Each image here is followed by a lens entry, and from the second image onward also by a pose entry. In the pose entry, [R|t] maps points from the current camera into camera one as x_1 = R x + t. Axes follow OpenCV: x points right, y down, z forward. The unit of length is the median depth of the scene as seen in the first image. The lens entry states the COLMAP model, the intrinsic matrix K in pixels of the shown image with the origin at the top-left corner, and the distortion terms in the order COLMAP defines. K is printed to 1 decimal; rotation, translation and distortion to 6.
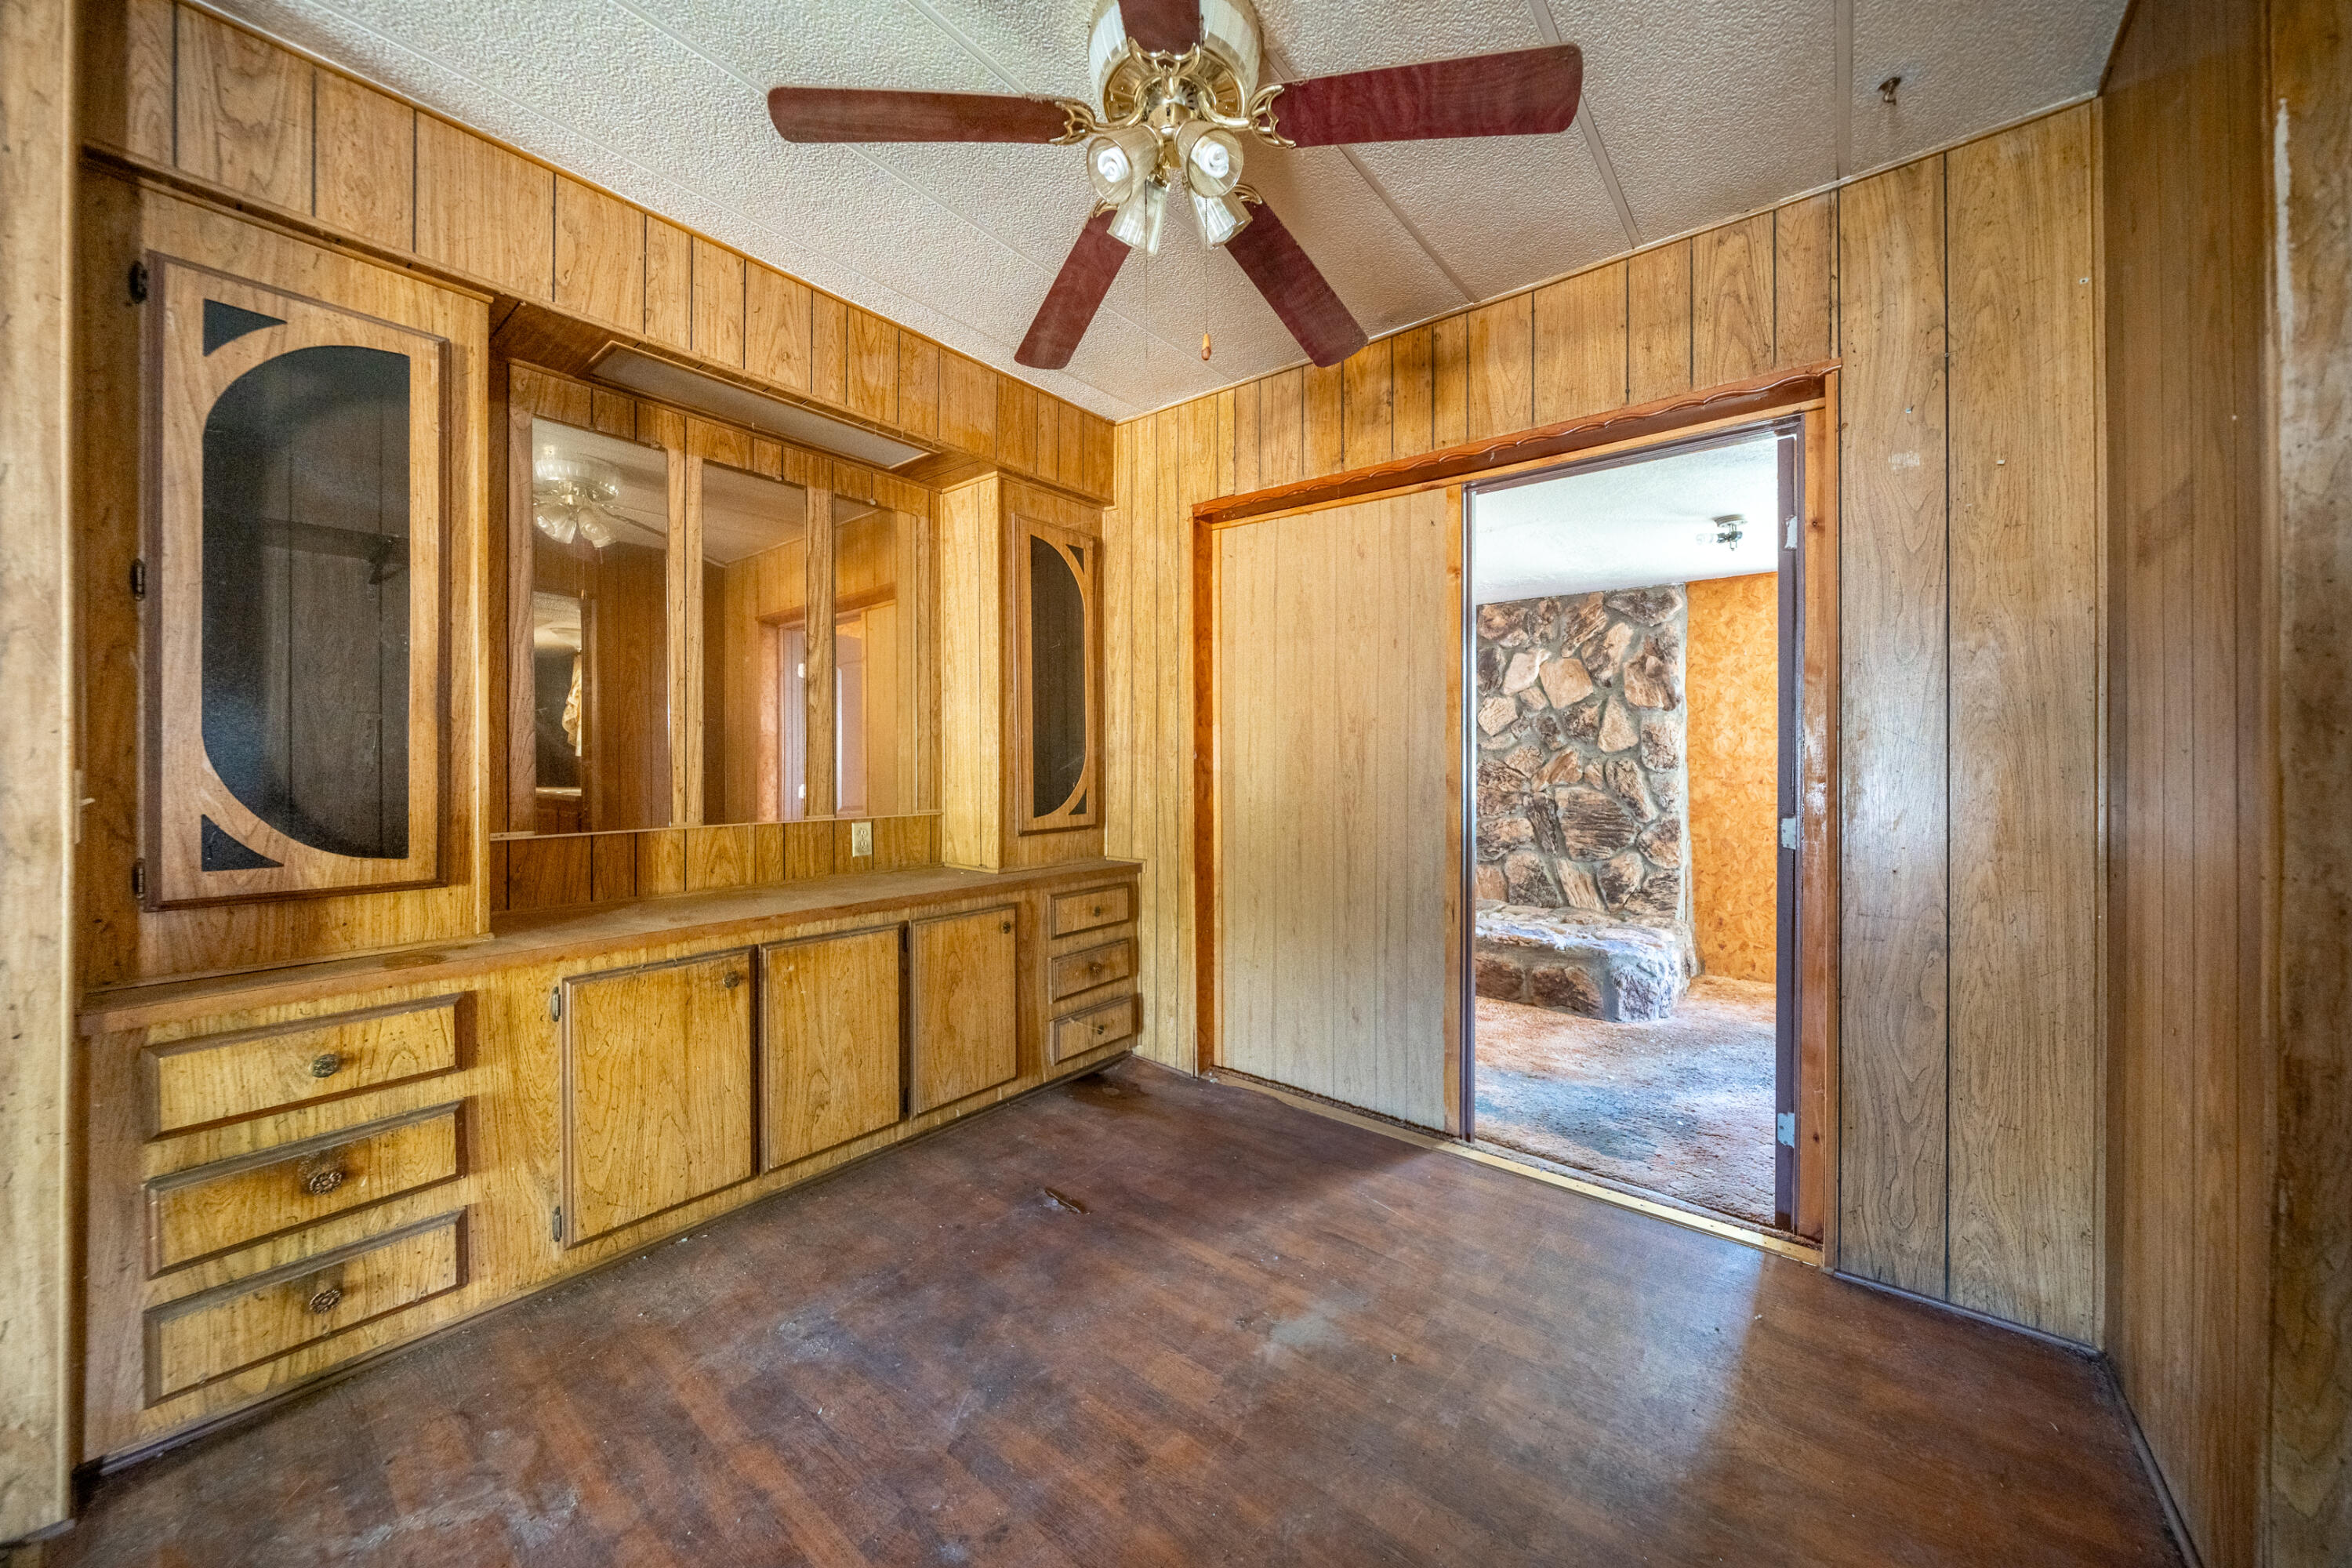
lens RADIAL K [[817.1, 0, 1170.4], [0, 817.1, 763.5], [0, 0, 1]] dist [-0.002161, -0.000227]
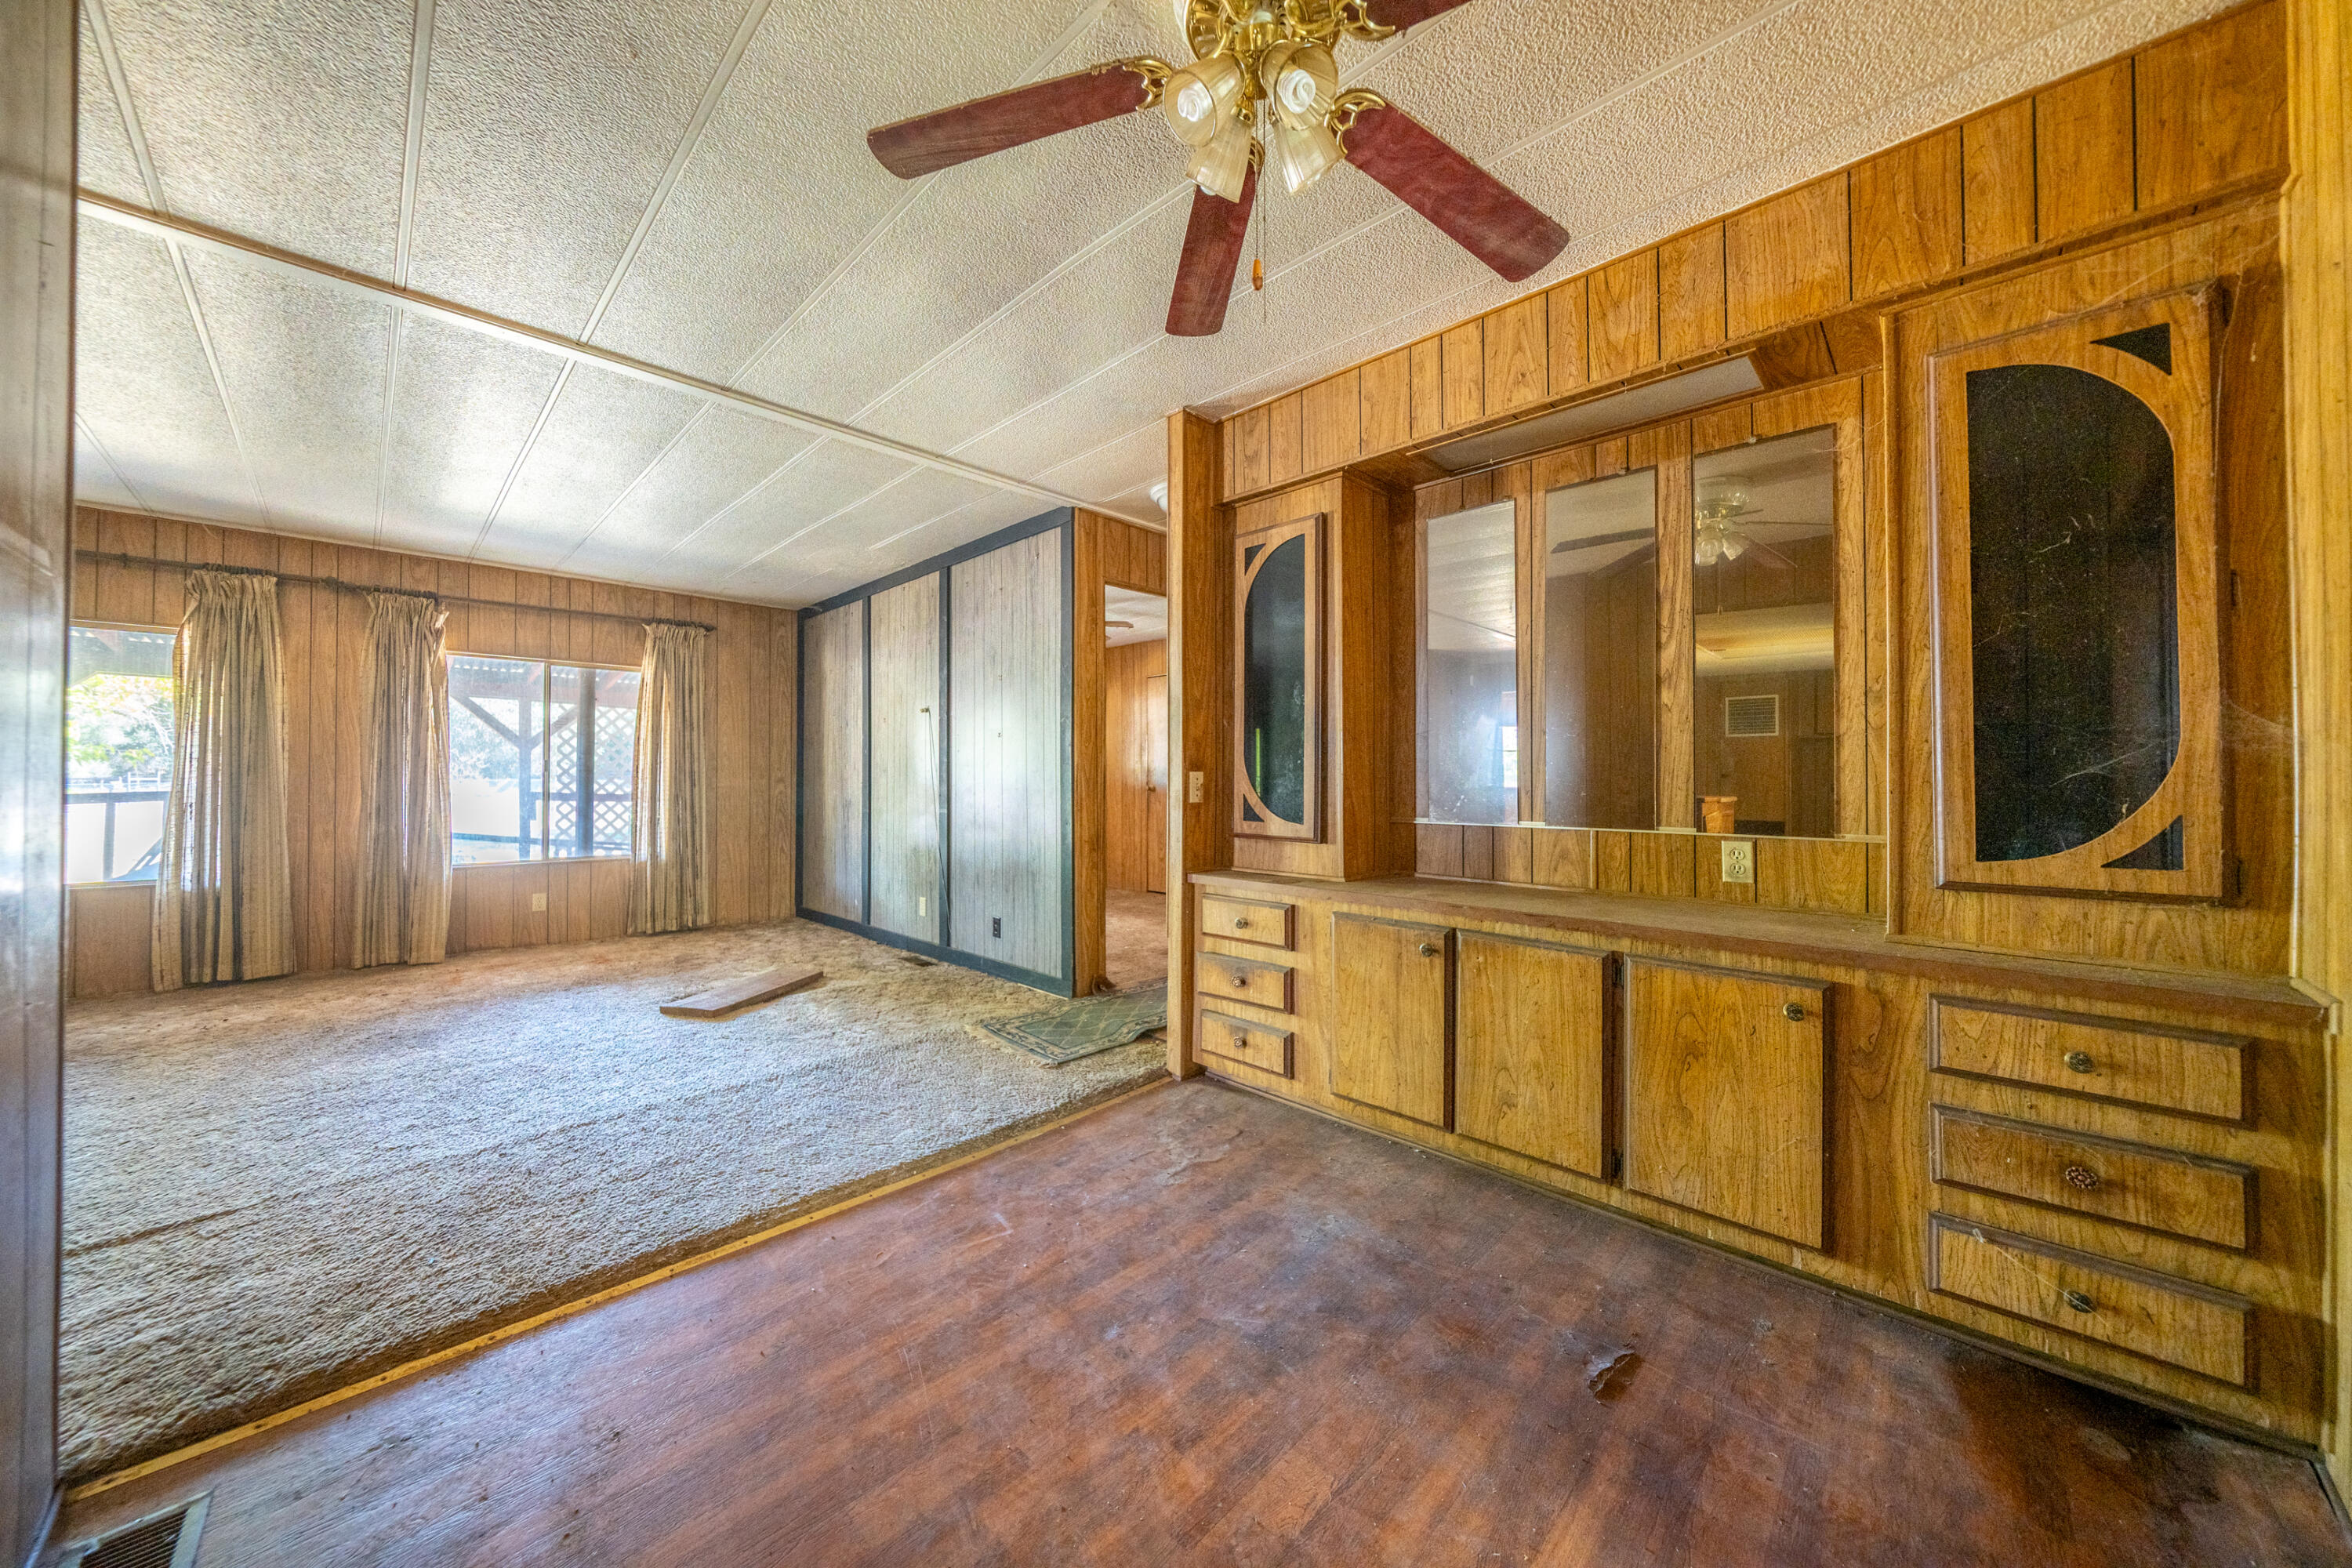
lens RADIAL K [[817.1, 0, 1193.9], [0, 817.1, 768.0], [0, 0, 1]] dist [-0.002161, -0.000227]
pose [[-0.077507, -0.008050, -0.996959, 0.713180], [-0.001169, 0.999967, -0.007984, 0.009926], [0.996991, 0.000546, -0.077514, 0.793563]]
